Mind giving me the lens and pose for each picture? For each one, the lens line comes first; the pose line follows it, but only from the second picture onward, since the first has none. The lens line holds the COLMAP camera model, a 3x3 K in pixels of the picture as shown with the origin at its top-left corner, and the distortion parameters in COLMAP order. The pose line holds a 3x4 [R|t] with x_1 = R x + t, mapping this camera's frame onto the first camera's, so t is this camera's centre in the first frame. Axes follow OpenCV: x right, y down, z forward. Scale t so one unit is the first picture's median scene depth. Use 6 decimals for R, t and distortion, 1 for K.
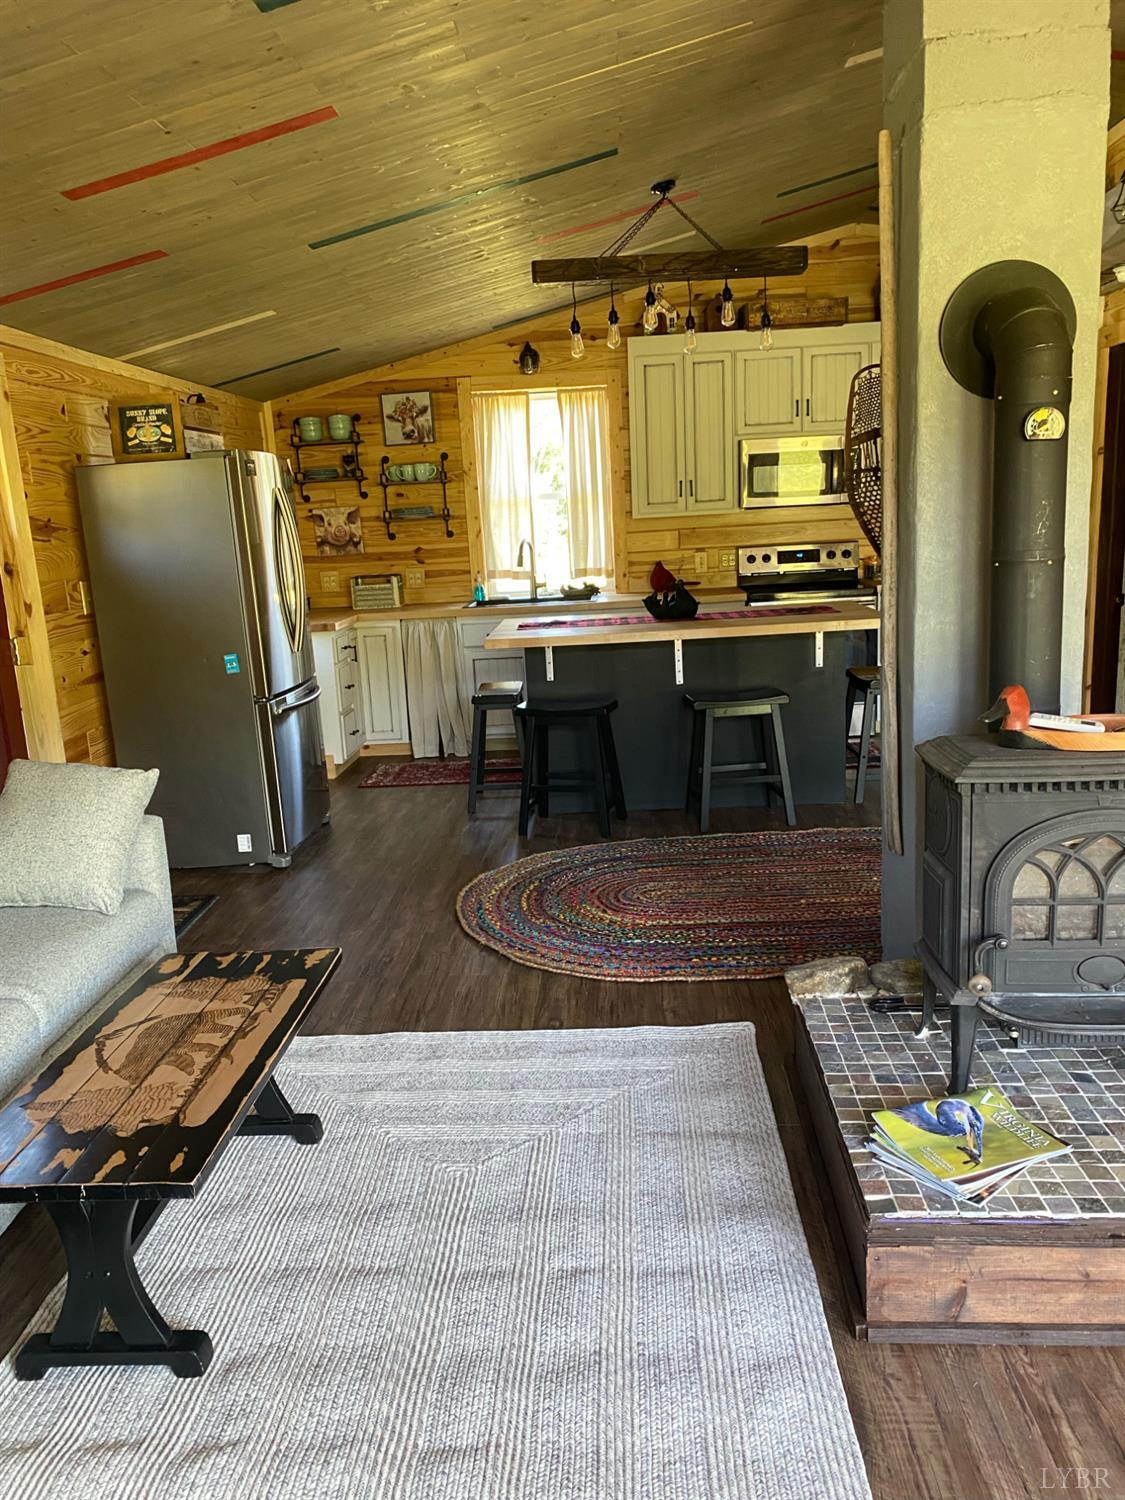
lens RADIAL K [[1130.7, 0, 560.8], [0, 1130.7, 754.1], [0, 0, 1]] dist [0.009196, -0.000506]
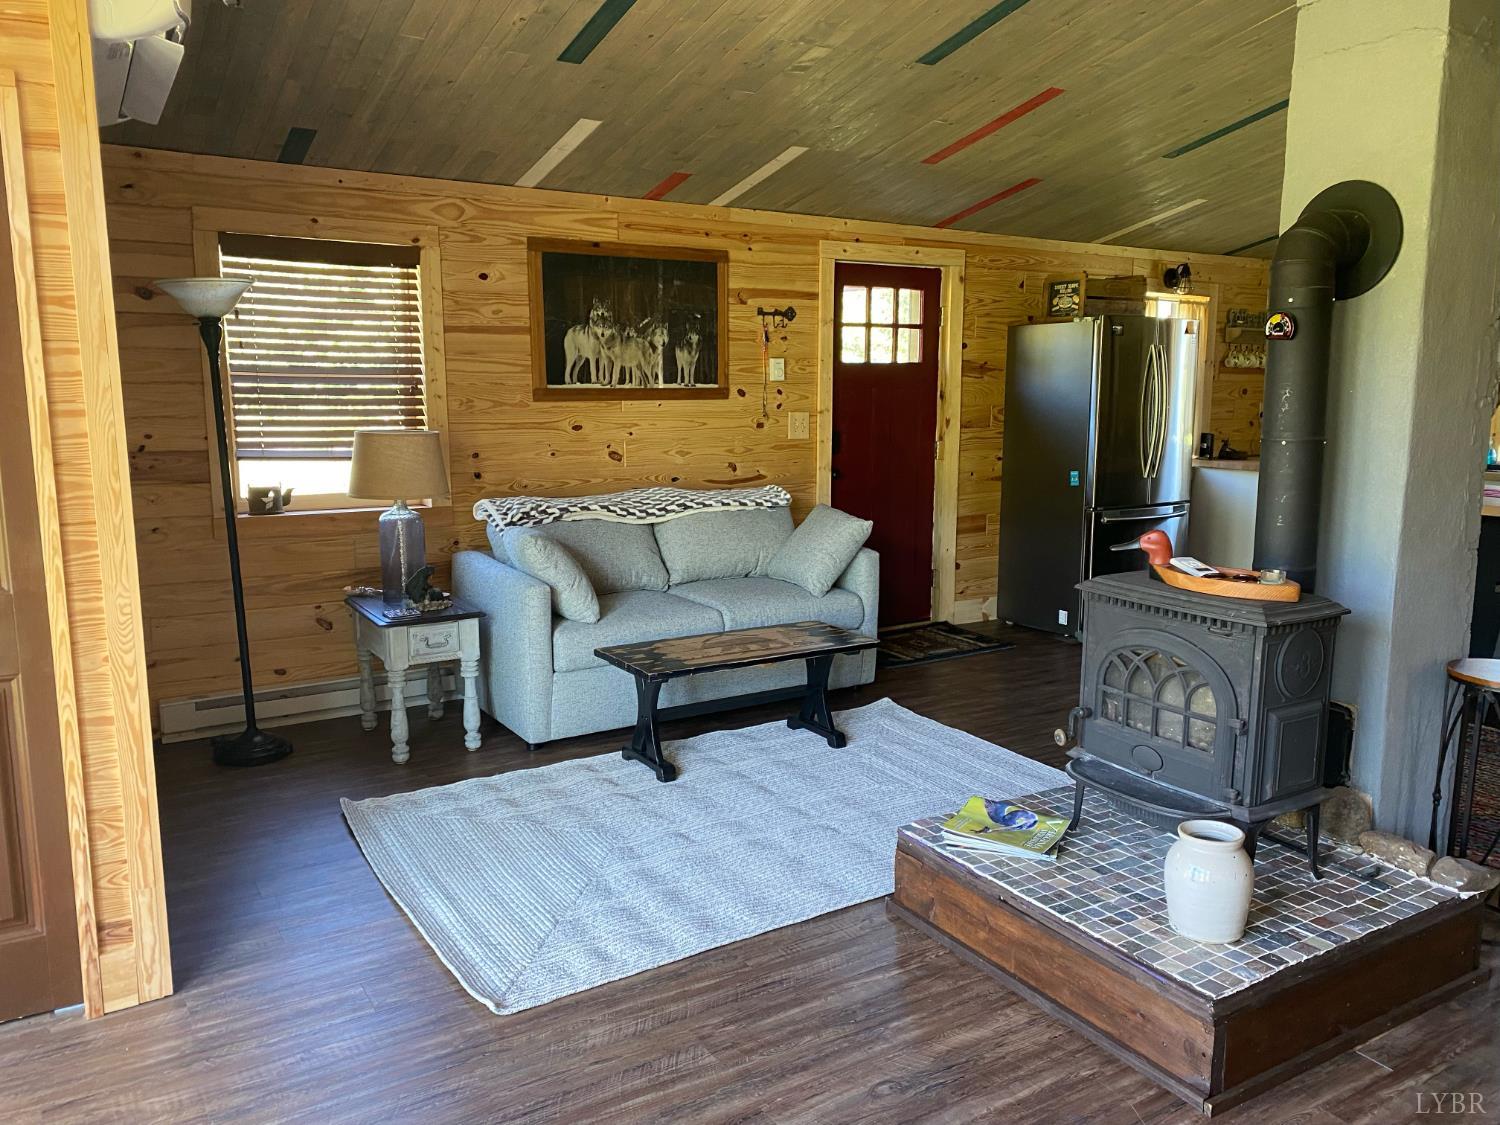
lens RADIAL K [[1130.7, 0, 746.4], [0, 1130.7, 560.0], [0, 0, 1]] dist [0.009196, -0.000506]
pose [[0.570700, 0.182390, -0.800647, 0.839266], [-0.200377, 0.976479, 0.079616, -0.024701], [0.796336, 0.114994, 0.593823, -0.090546]]
